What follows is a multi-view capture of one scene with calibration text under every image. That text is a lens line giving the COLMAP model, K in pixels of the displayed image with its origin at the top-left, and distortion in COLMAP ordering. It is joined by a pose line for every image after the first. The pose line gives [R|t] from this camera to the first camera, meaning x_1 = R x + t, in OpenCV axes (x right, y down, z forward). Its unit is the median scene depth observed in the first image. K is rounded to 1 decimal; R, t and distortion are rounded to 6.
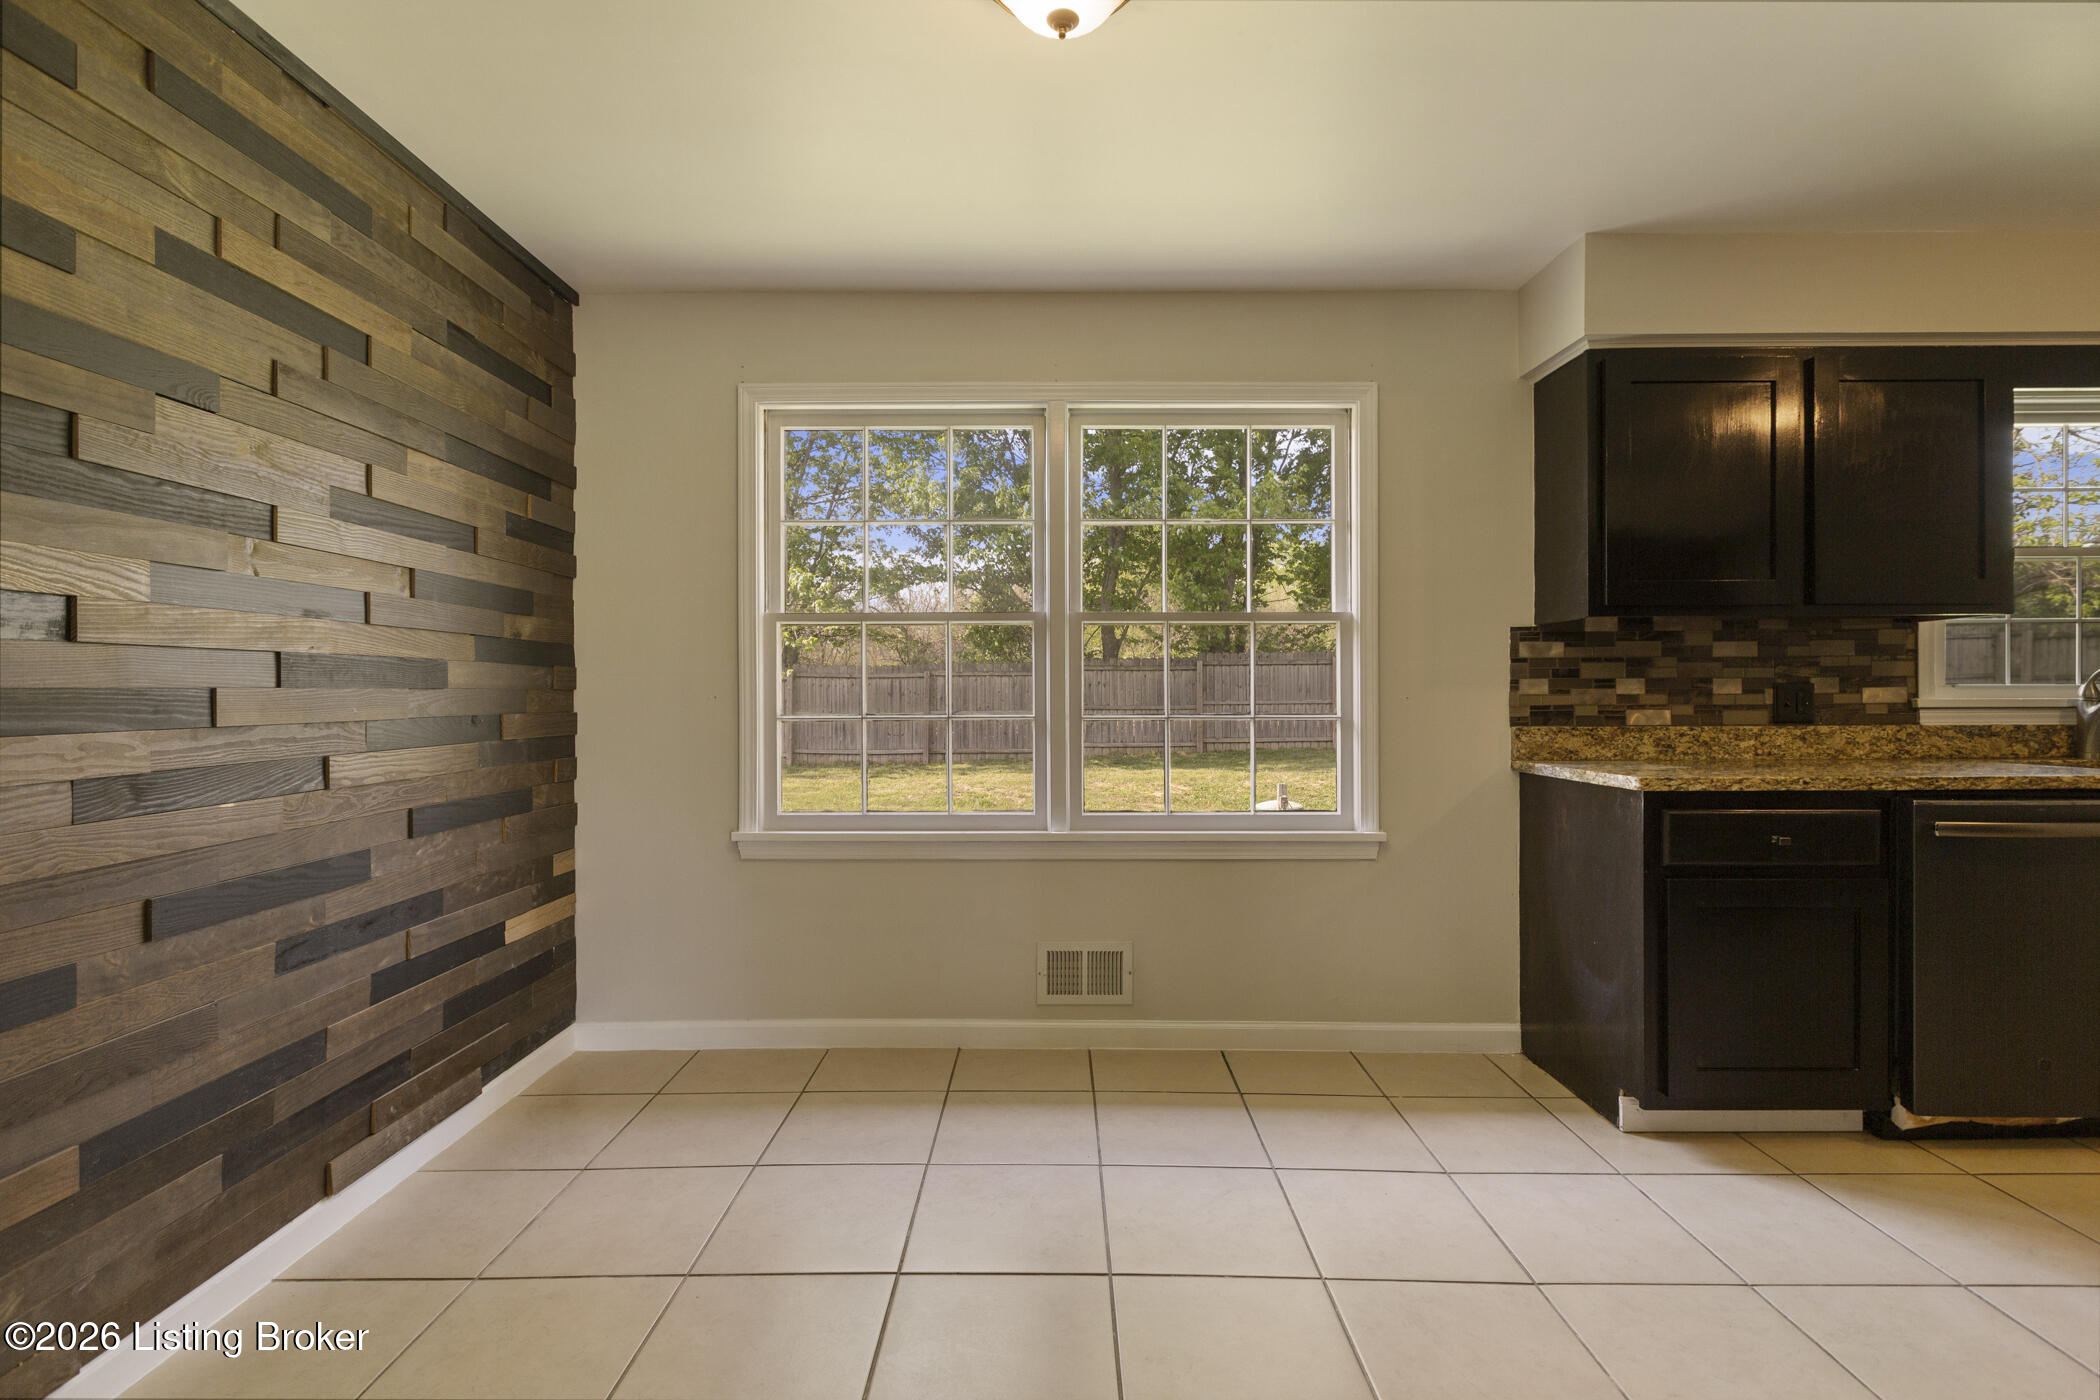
lens RADIAL K [[945.6, 0, 1050.0], [0, 945.6, 700.0], [0, 0, 1]] dist [0.002422, 0.000249]
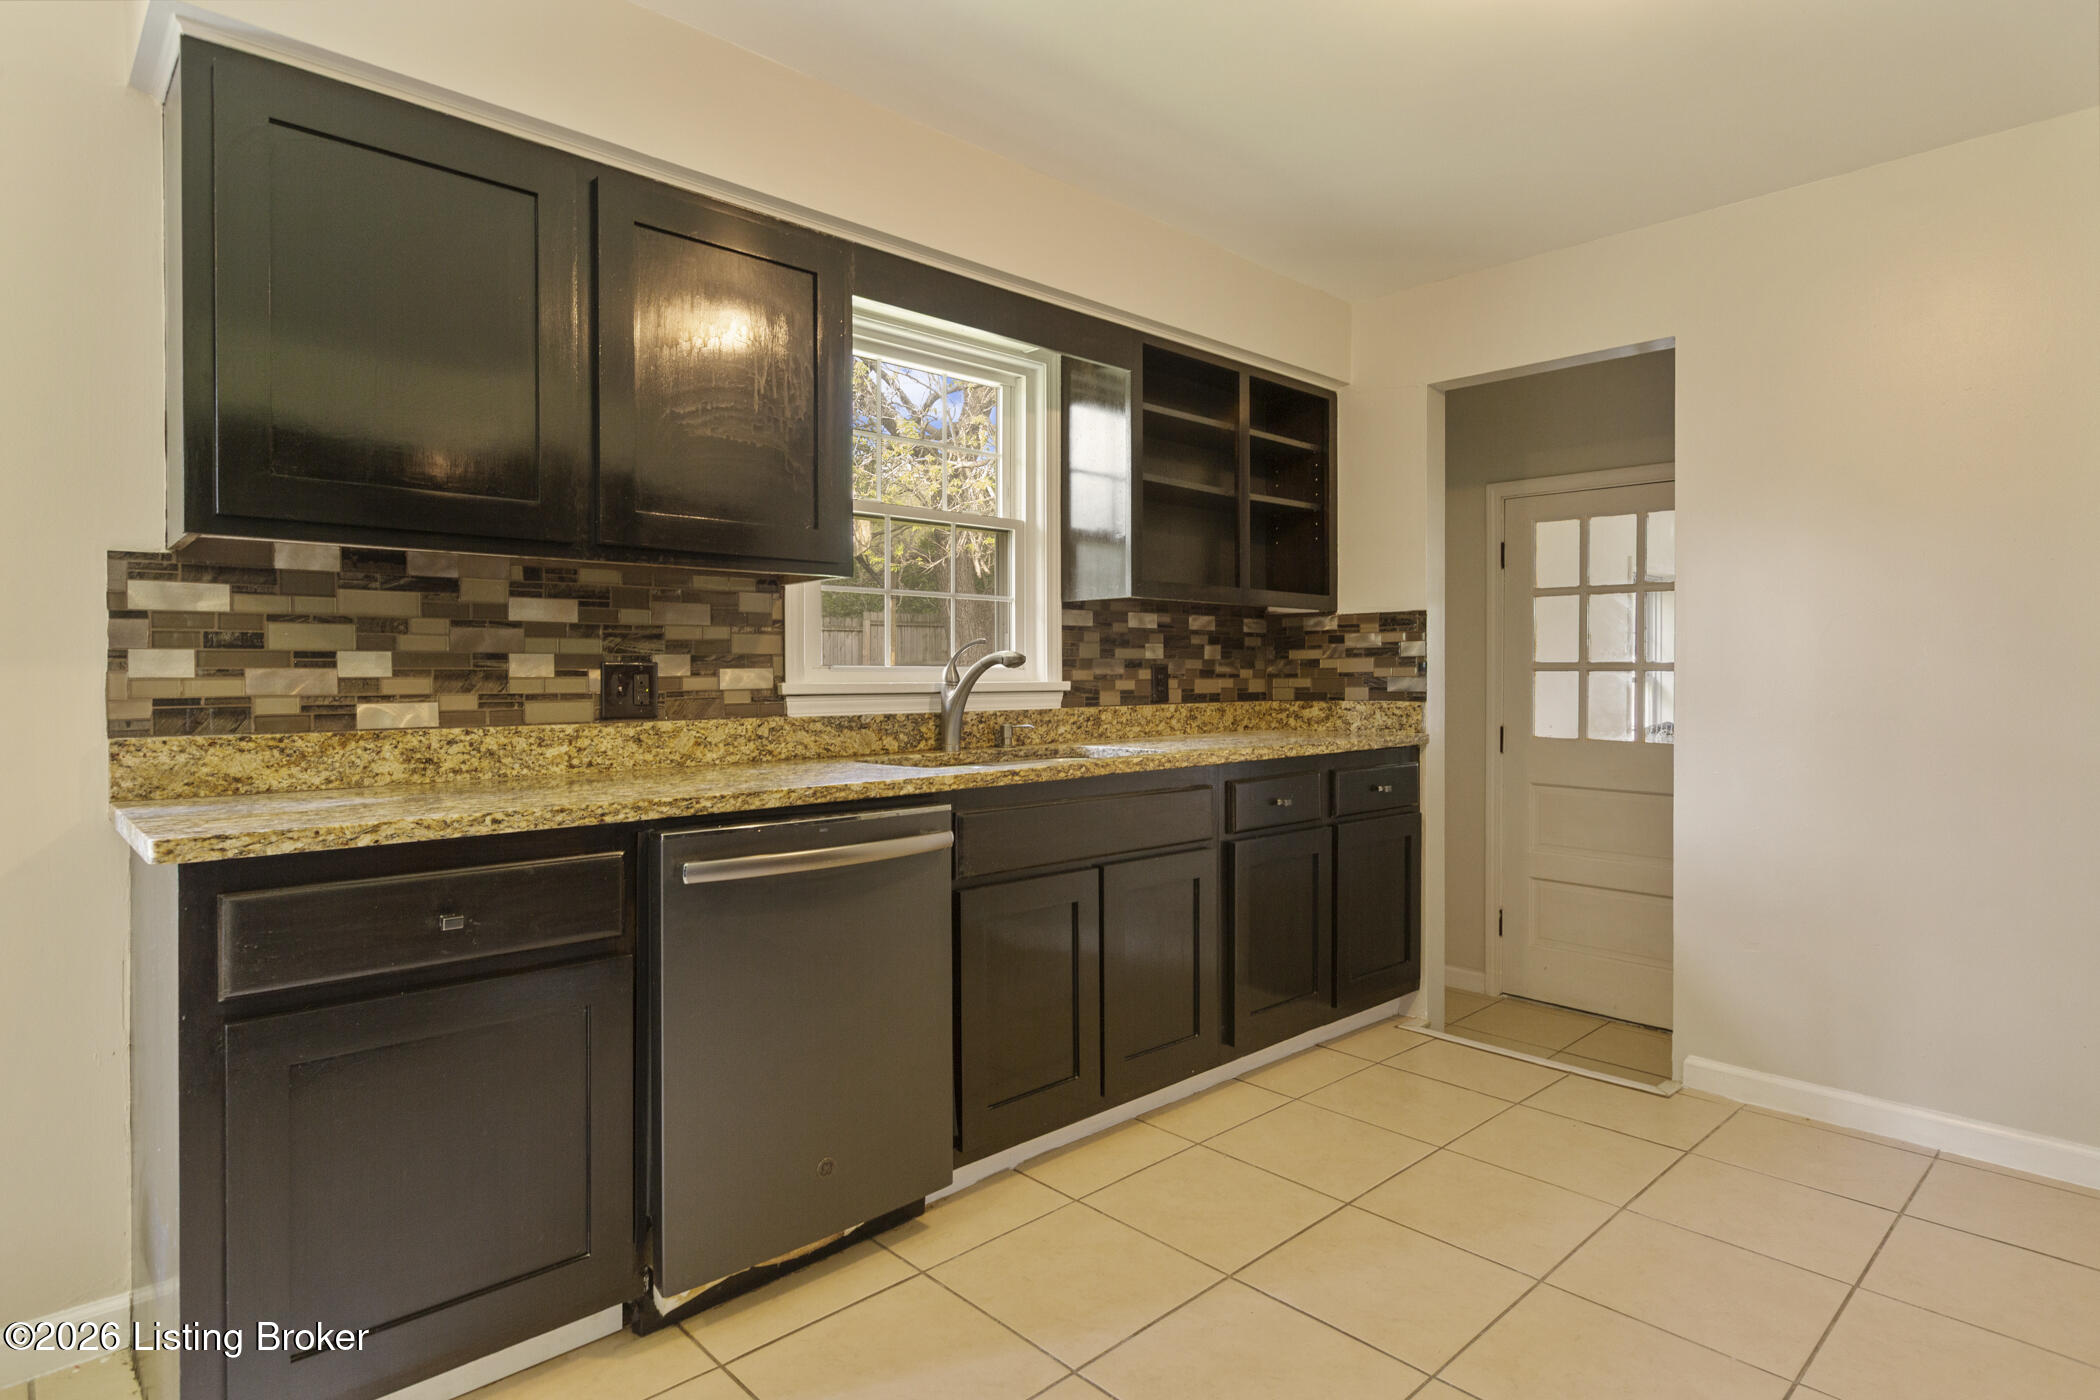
lens RADIAL K [[1122.6, 0, 1050.0], [0, 1122.6, 700.0], [0, 0, 1]] dist [0.001203, 0.000201]
pose [[0.718473, -0.013363, 0.695427, 0.490923], [0.007031, 0.999904, 0.011949, 0.003132], [-0.695520, -0.003696, 0.718498, 0.208563]]
